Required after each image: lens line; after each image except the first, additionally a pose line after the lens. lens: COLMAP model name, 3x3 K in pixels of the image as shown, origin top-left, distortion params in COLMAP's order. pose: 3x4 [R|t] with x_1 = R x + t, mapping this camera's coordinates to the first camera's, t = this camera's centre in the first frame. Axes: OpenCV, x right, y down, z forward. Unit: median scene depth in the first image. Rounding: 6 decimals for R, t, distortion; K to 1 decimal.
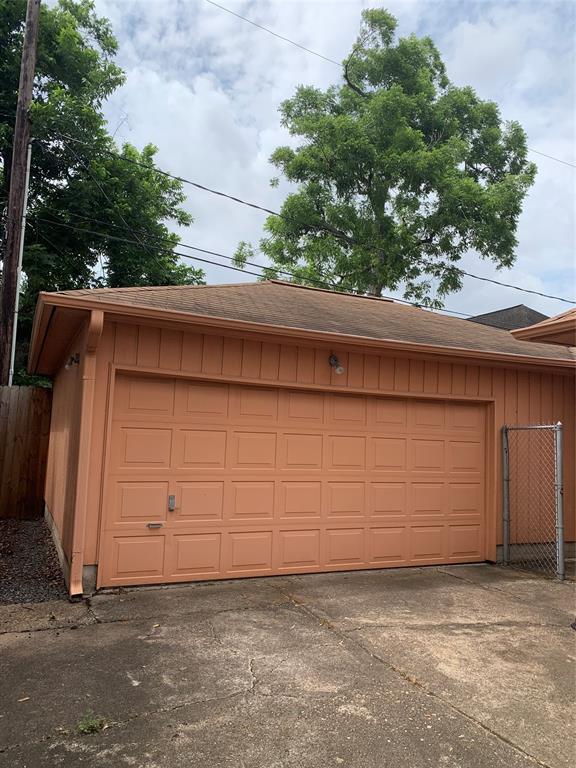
lens RADIAL K [[588.2, 0, 288.0], [0, 588.2, 384.0], [0, 0, 1]] dist [-0.003725, 0.000522]
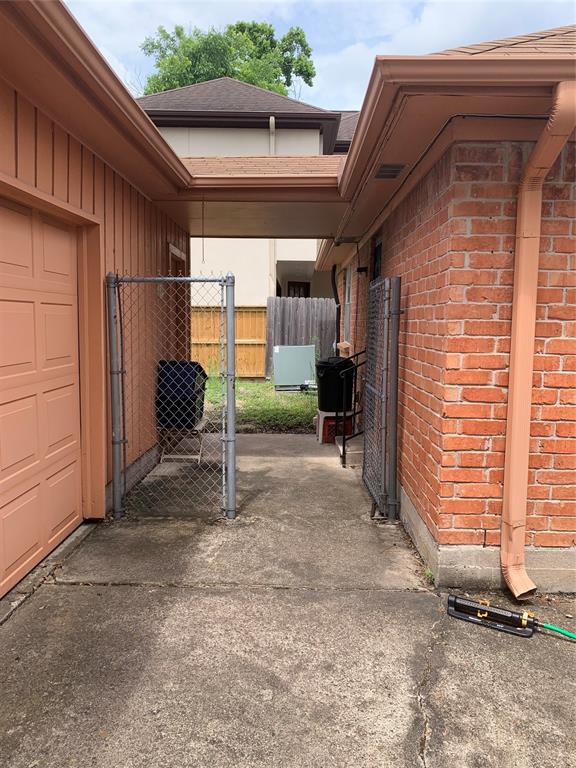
lens RADIAL K [[588.2, 0, 288.0], [0, 588.2, 384.0], [0, 0, 1]] dist [-0.003725, 0.000522]
pose [[0.430897, -0.124672, 0.893748, -0.014872], [-0.085717, 0.980277, 0.178069, 0.015101], [-0.898321, -0.153339, 0.411712, 0.155545]]
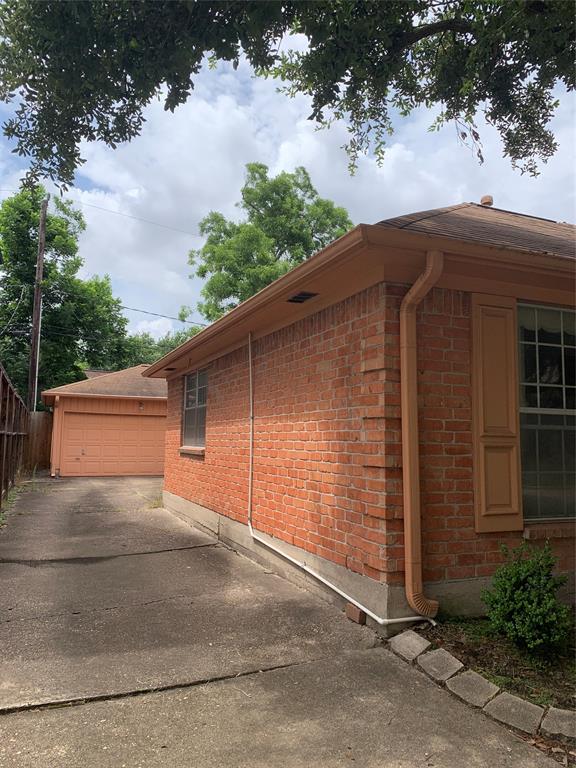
lens RADIAL K [[588.2, 0, 288.0], [0, 588.2, 384.0], [0, 0, 1]] dist [-0.003725, 0.000522]
pose [[0.998784, -0.033514, -0.036160, 0.286739], [0.033454, 0.999438, -0.002270, -0.034574], [0.036215, 0.001058, 0.999343, -0.596161]]
